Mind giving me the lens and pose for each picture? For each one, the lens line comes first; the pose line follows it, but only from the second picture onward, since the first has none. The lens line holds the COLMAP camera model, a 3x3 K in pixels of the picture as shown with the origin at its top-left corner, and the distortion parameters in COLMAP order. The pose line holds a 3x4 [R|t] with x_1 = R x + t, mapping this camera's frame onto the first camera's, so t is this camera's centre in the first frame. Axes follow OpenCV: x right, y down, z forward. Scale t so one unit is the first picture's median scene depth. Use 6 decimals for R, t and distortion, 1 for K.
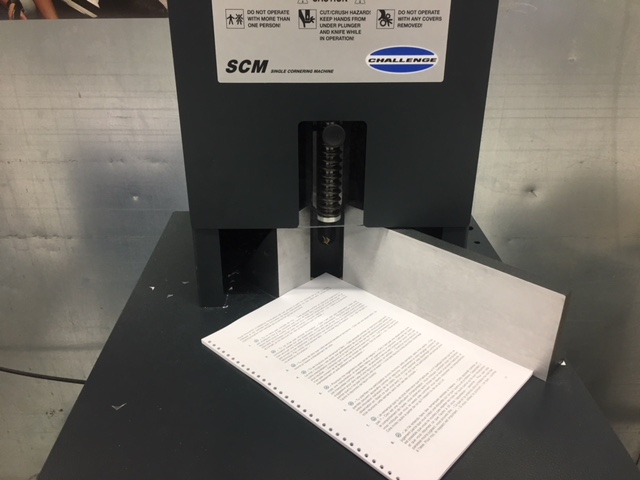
lens RADIAL K [[546.2, 0, 318.0], [0, 546.2, 241.8], [0, 0, 1]] dist [0.061658, -0.077101]
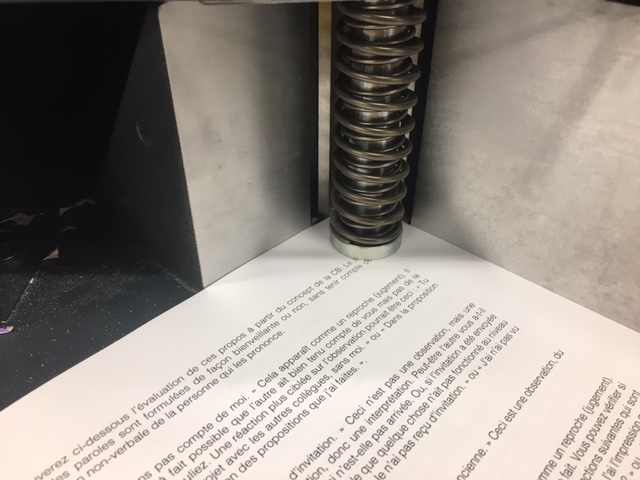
lens RADIAL K [[546.2, 0, 320.4], [0, 546.2, 241.8], [0, 0, 1]] dist [0.061658, -0.077101]
pose [[0.999957, 0.000170, 0.009269, -0.011603], [-0.001583, 0.988278, 0.152657, 0.031683], [-0.009134, -0.152665, 0.988236, 0.713896]]
